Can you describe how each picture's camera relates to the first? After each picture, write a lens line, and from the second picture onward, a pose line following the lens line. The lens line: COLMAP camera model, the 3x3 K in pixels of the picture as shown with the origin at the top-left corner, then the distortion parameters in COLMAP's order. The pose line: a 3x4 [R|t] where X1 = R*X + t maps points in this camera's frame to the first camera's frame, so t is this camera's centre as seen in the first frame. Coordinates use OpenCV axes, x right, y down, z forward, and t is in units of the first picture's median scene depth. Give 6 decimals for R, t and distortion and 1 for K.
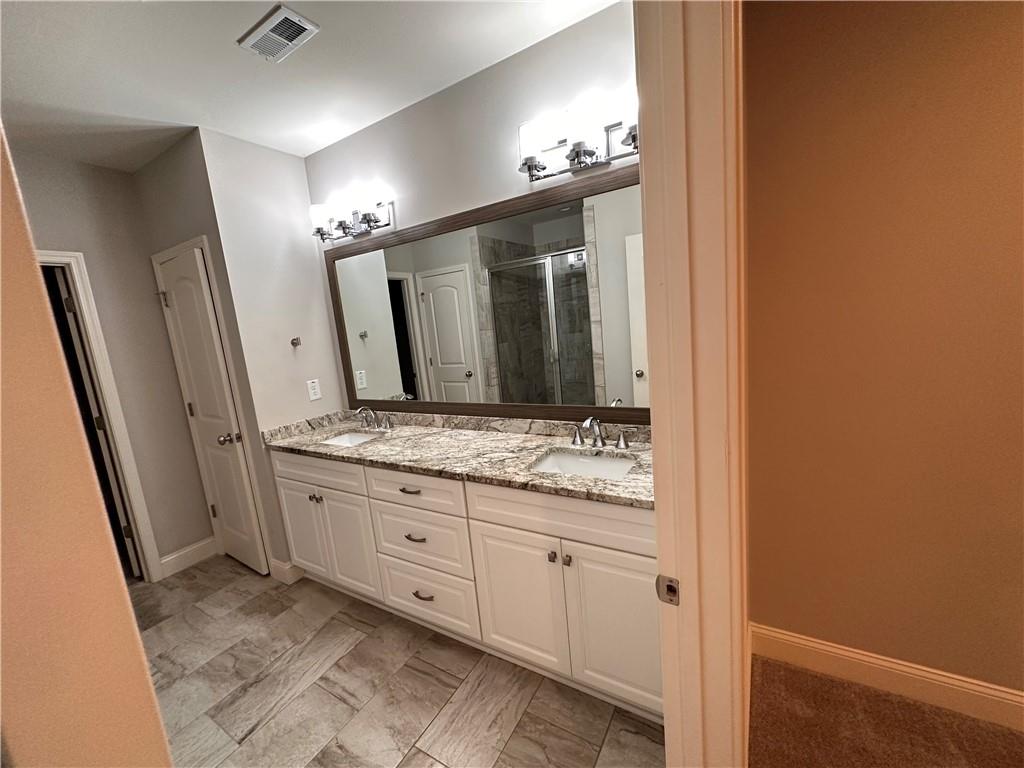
lens RADIAL K [[408.1, 0, 513.4], [0, 408.1, 382.1], [0, 0, 1]] dist [-0.003713, 0.000997]
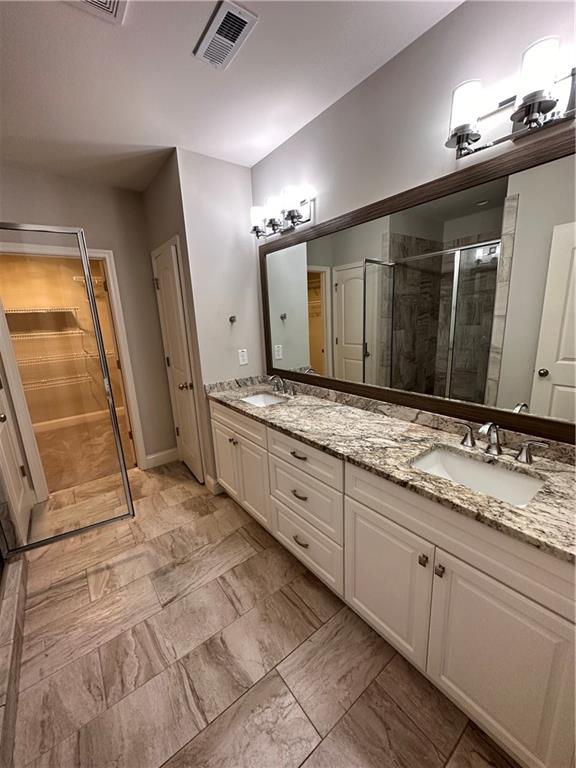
lens RADIAL K [[306.0, 0, 288.5], [0, 306.0, 384.2], [0, 0, 1]] dist [-0.003713, 0.000997]
pose [[0.930264, 0.132816, -0.342007, -0.007242], [-0.098965, 0.988461, 0.114675, -0.027998], [0.353291, -0.072832, 0.932674, 0.165755]]
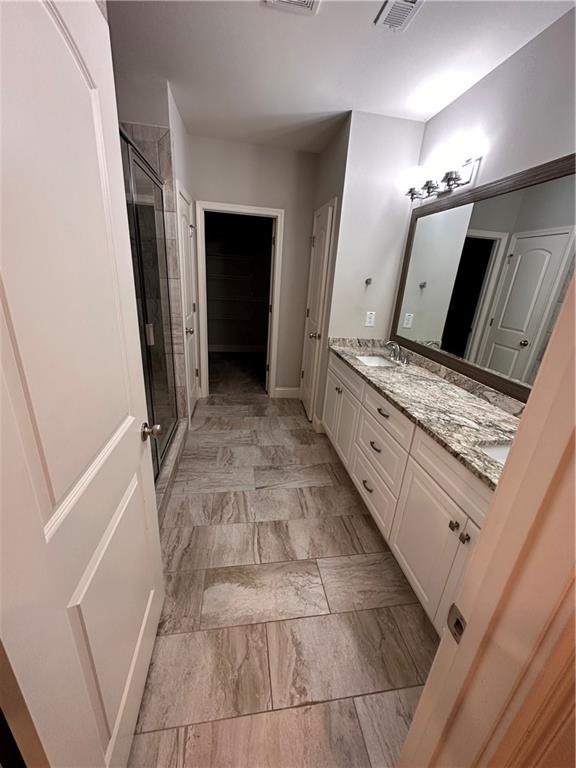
lens RADIAL K [[306.0, 0, 287.7], [0, 306.0, 384.6], [0, 0, 1]] dist [-0.003713, 0.000997]
pose [[0.630531, 0.388465, -0.671957, 0.150549], [-0.240764, 0.920926, 0.306476, -0.034392], [0.737878, -0.031460, 0.674201, 0.110400]]
